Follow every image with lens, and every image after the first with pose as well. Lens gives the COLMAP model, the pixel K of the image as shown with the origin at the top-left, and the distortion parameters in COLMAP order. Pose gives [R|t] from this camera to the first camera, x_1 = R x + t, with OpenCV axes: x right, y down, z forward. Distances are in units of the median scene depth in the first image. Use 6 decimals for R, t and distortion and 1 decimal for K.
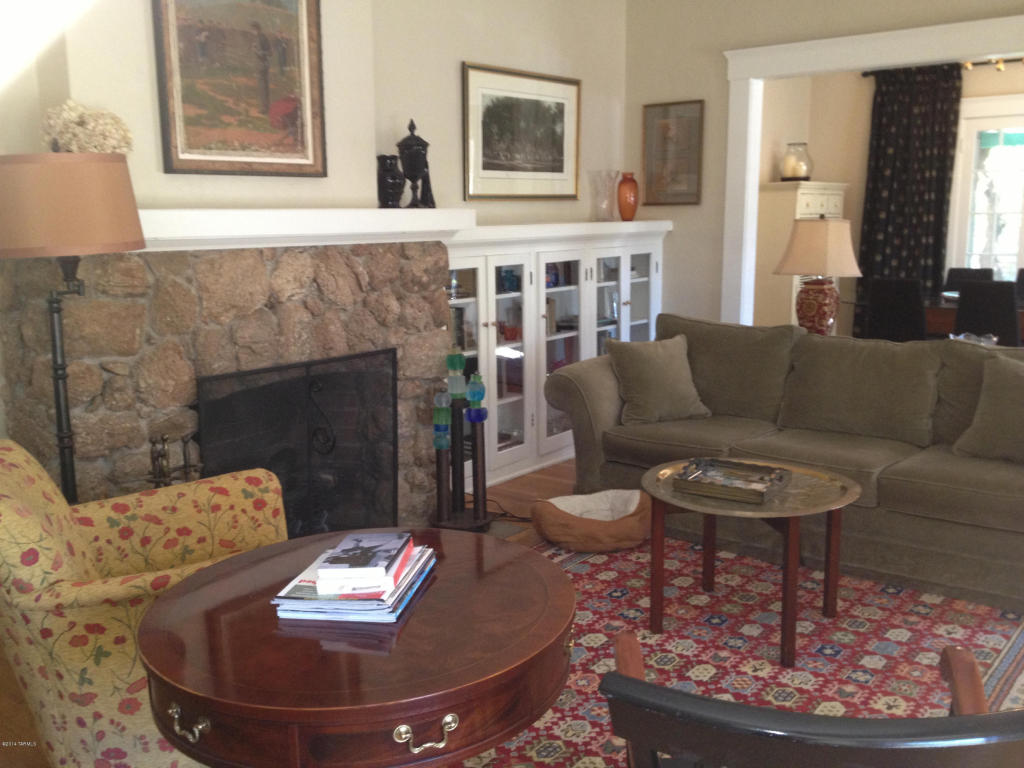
lens RADIAL K [[936.8, 0, 512.0], [0, 936.8, 384.0], [0, 0, 1]] dist [-0.006693, -0.010198]
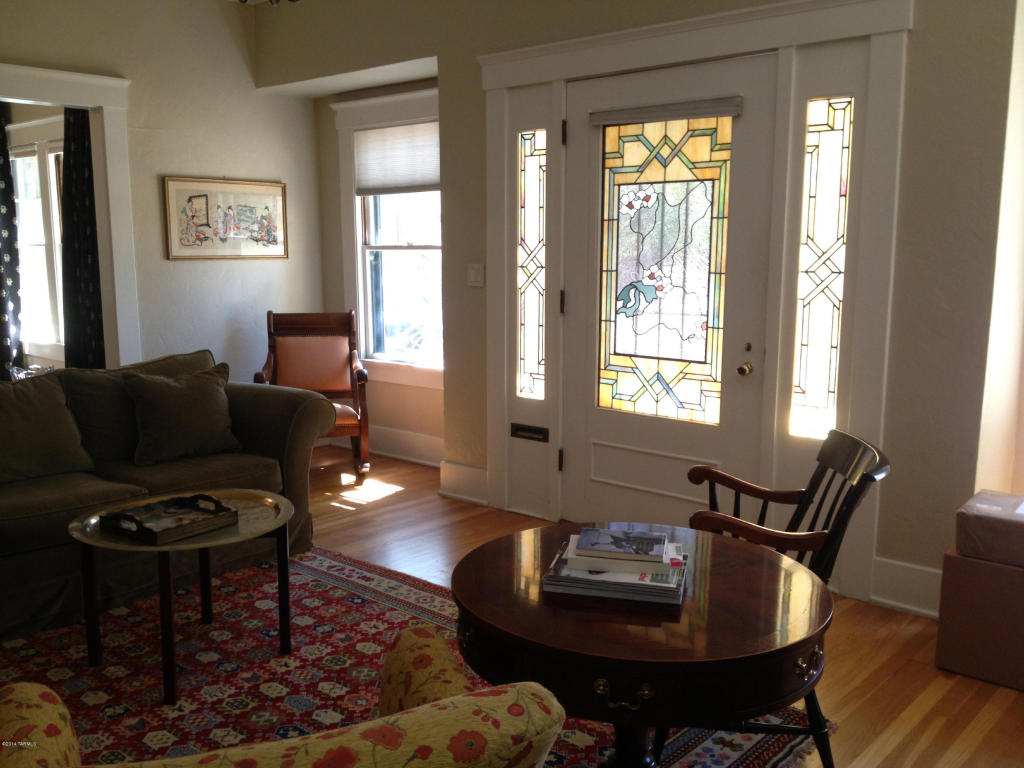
lens RADIAL K [[936.8, 0, 512.0], [0, 936.8, 384.0], [0, 0, 1]] dist [-0.006693, -0.010198]
pose [[0.031405, -0.127803, 0.991302, -0.765124], [0.167143, 0.978497, 0.120857, -0.101641], [-0.985432, 0.161893, 0.052091, 0.631226]]
